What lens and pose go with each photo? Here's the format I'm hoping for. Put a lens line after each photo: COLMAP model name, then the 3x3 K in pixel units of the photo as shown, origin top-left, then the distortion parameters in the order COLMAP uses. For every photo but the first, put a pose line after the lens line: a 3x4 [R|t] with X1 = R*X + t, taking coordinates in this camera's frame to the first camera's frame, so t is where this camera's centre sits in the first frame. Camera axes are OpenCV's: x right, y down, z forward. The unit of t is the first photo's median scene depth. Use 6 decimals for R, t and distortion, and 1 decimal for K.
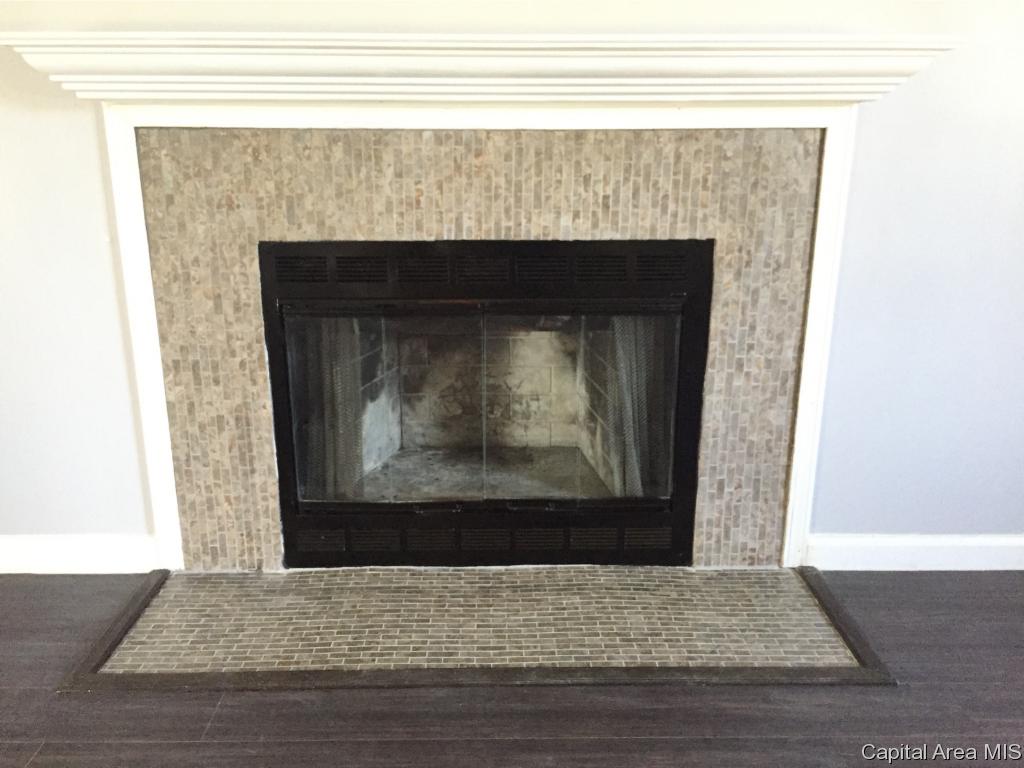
lens RADIAL K [[884.9, 0, 512.0], [0, 884.9, 384.0], [0, 0, 1]] dist [0.077678, -0.127804]
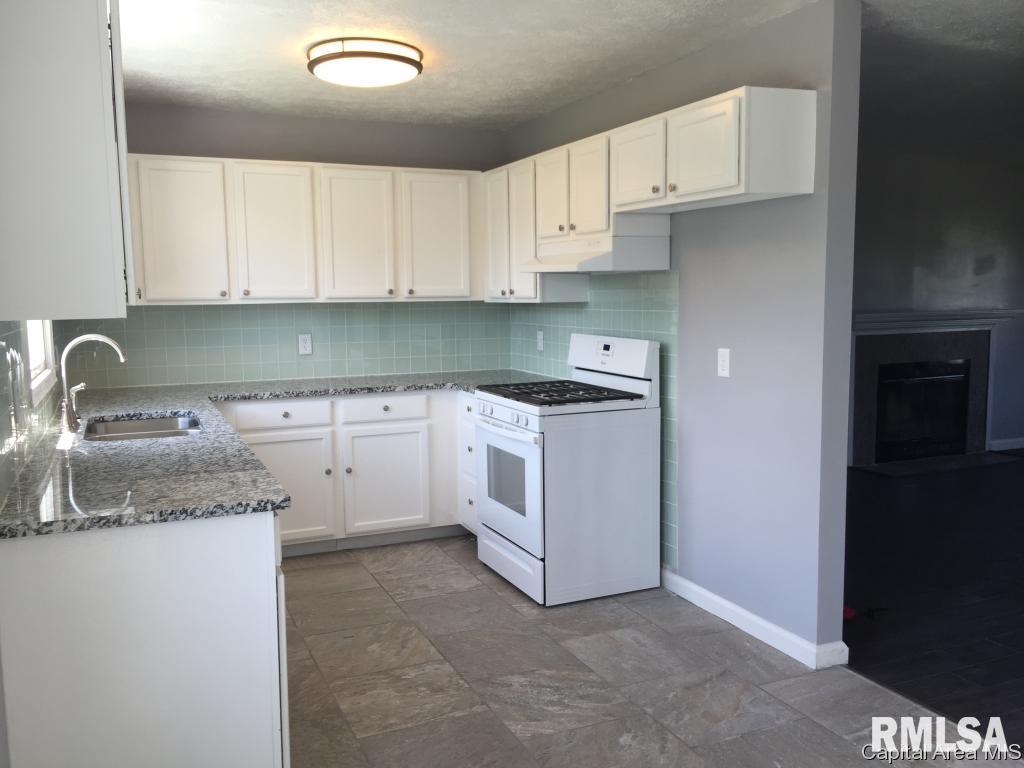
lens RADIAL K [[884.9, 0, 512.0], [0, 884.9, 384.0], [0, 0, 1]] dist [0.077678, -0.127804]
pose [[0.921406, -0.055776, 0.384579, -2.909285], [0.125500, 0.979326, -0.158652, 0.289048], [-0.367779, 0.194448, 0.909356, -1.650876]]
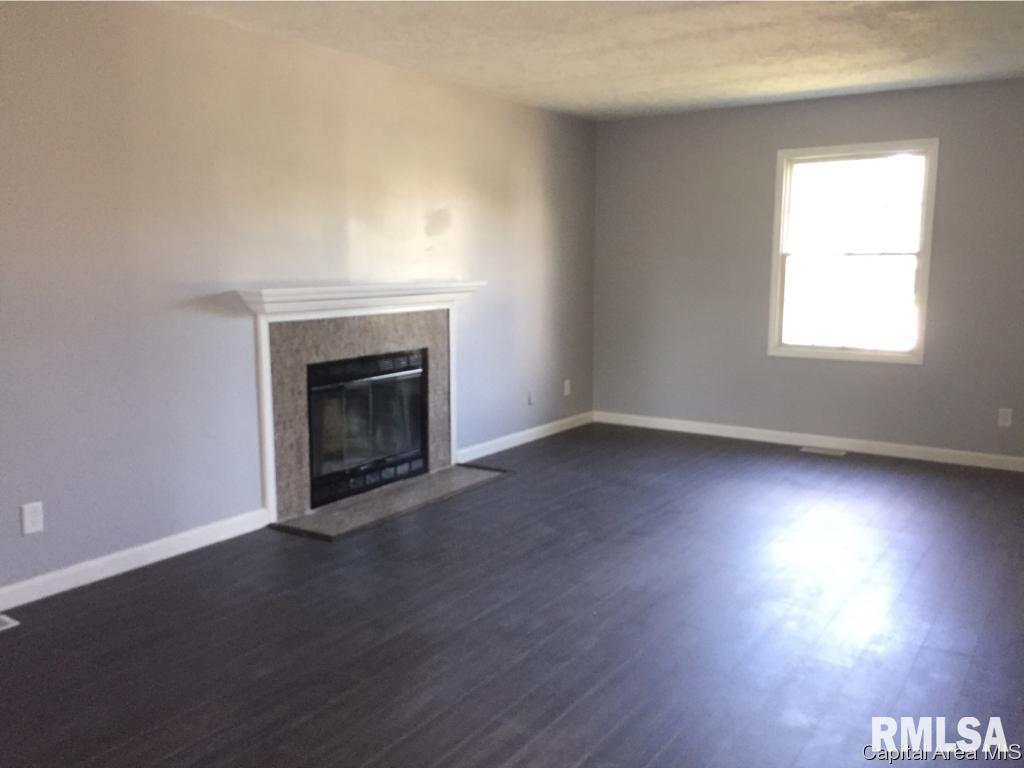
lens RADIAL K [[884.9, 0, 512.0], [0, 884.9, 384.0], [0, 0, 1]] dist [0.077678, -0.127804]
pose [[0.569383, -0.120938, 0.813128, -1.854948], [0.238520, 0.970874, -0.022621, 0.075984], [-0.786709, 0.206827, 0.581646, -0.800749]]
